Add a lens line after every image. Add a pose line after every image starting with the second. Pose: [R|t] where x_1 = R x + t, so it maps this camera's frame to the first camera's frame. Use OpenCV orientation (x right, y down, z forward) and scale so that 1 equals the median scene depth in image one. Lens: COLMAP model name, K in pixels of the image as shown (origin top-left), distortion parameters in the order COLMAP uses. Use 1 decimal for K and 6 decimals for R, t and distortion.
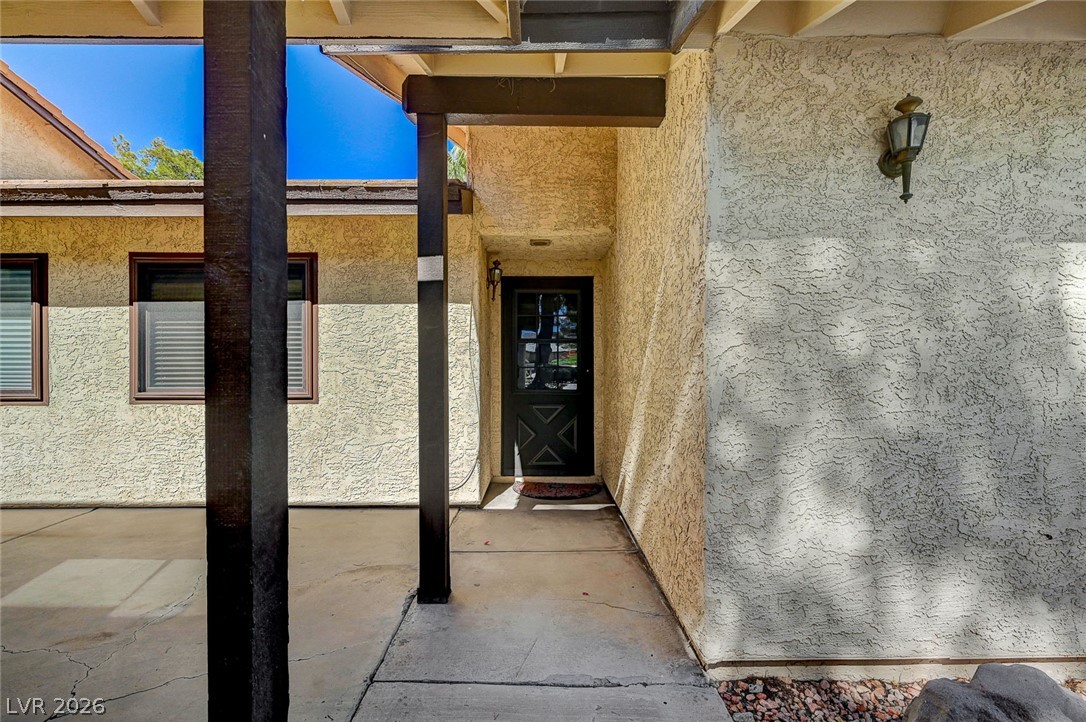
lens RADIAL K [[480.9, 0, 548.3], [0, 480.9, 363.8], [0, 0, 1]] dist [0.003248, -0.000541]
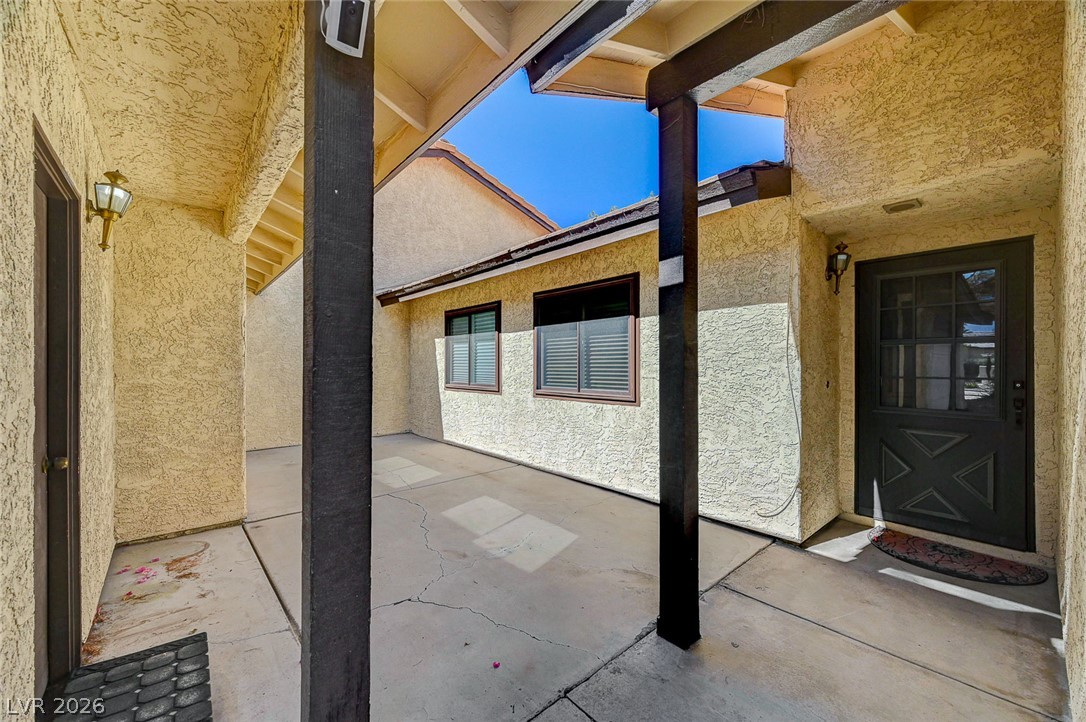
lens RADIAL K [[428.8, 0, 543.2], [0, 428.8, 364.6], [0, 0, 1]] dist [0.004241, 0.000819]
pose [[0.646687, 0.000593, -0.762755, 0.137502], [-0.002068, 0.999997, -0.000976, -0.013529], [0.762752, 0.002208, 0.646687, 0.185044]]
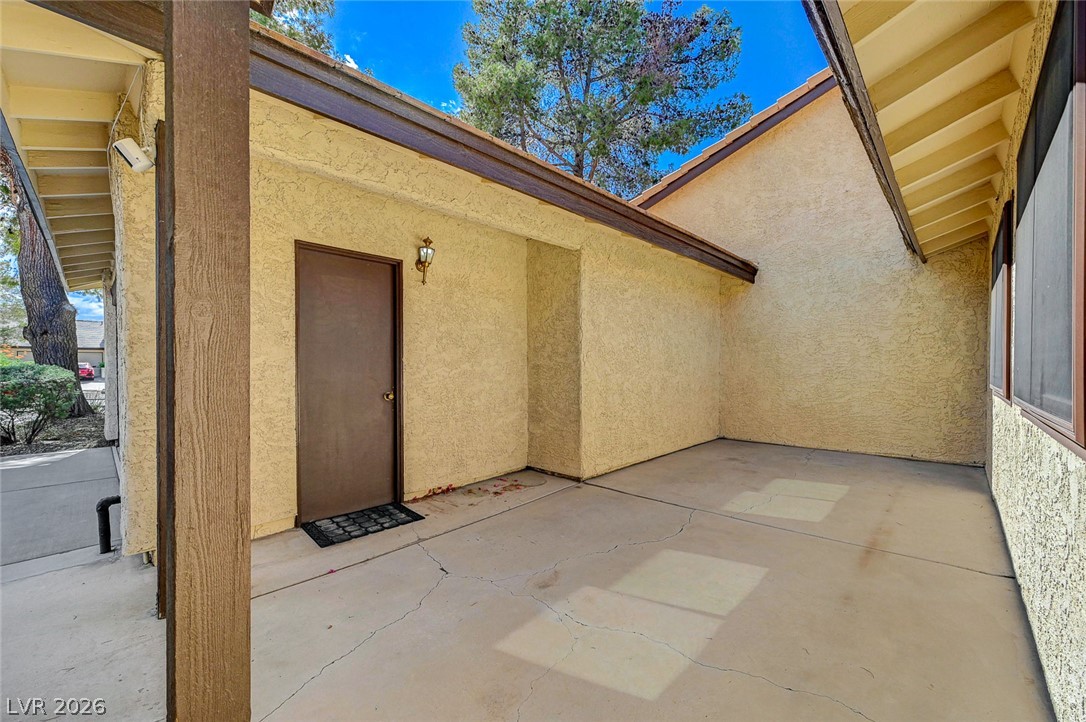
lens RADIAL K [[428.8, 0, 543.4], [0, 428.8, 372.0], [0, 0, 1]] dist [0.004241, 0.000819]
pose [[-0.702164, 0.010918, -0.711932, -0.115712], [0.000025, 0.999883, 0.015309, 0.025091], [0.712015, 0.010731, -0.702082, 0.951655]]
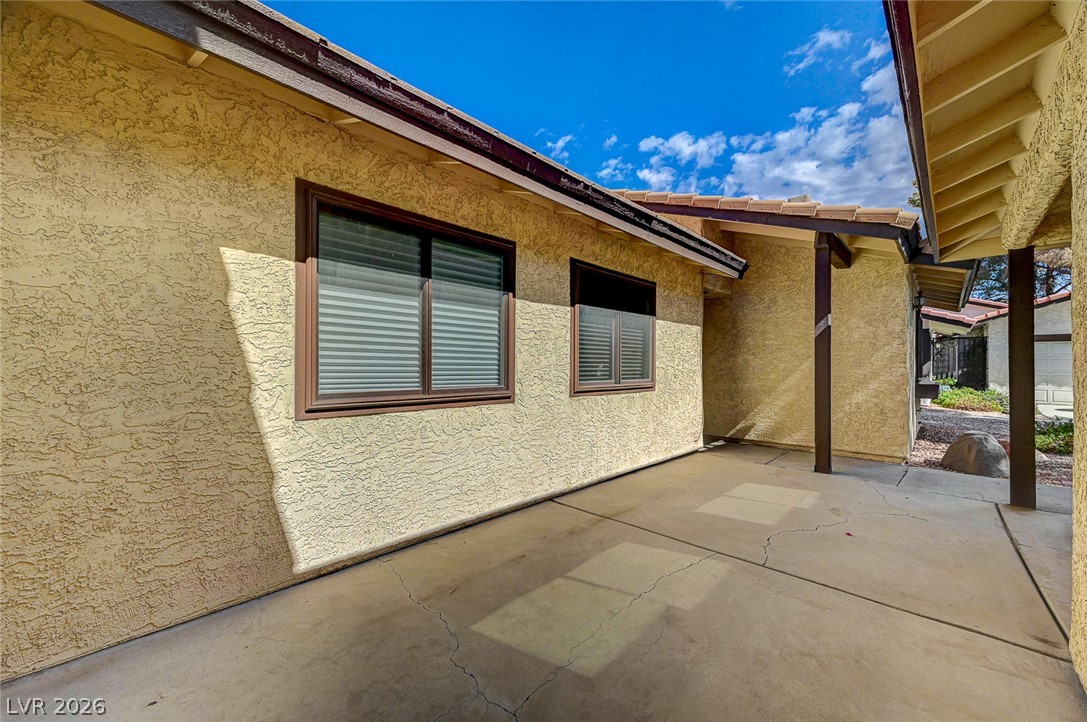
lens RADIAL K [[429.2, 0, 545.7], [0, 429.2, 364.8], [0, 0, 1]] dist [0.004241, 0.000819]
pose [[0.687427, 0.008701, 0.726201, -1.603347], [-0.005199, 0.999962, -0.007060, 0.017708], [-0.726235, 0.001078, 0.687446, 0.375391]]
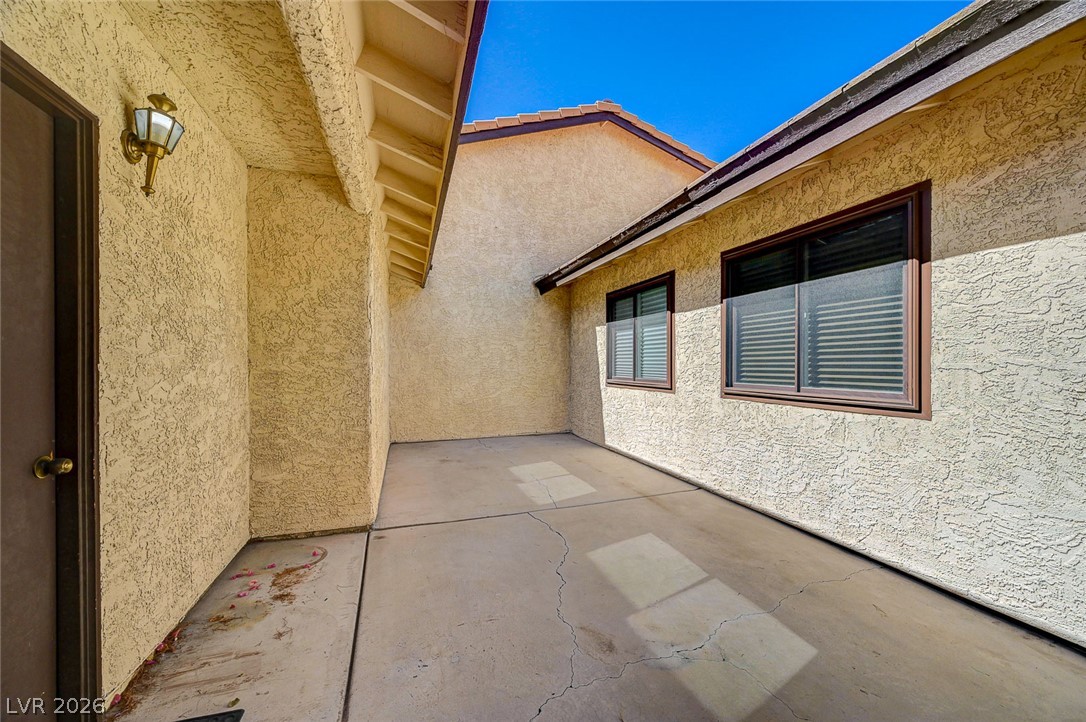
lens RADIAL K [[428.8, 0, 543.0], [0, 428.8, 364.7], [0, 0, 1]] dist [0.004241, 0.000819]
pose [[0.298153, 0.004103, -0.954509, -0.094336], [-0.001219, 0.999992, 0.003917, 0.008608], [0.954517, -0.000004, 0.298156, 0.352828]]
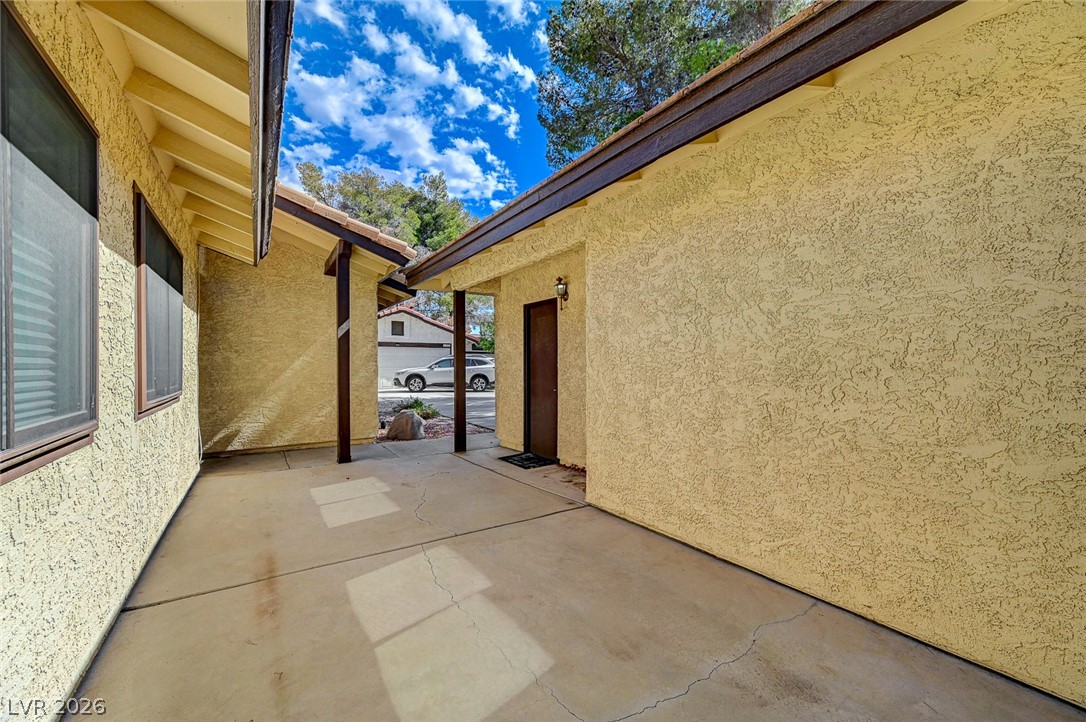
lens RADIAL K [[428.8, 0, 547.1], [0, 428.8, 365.3], [0, 0, 1]] dist [0.004241, 0.000819]
pose [[-0.552380, 0.001925, 0.833590, -1.632289], [0.005772, 0.999982, 0.001515, 0.011007], [-0.833573, 0.005648, -0.552381, 0.858810]]
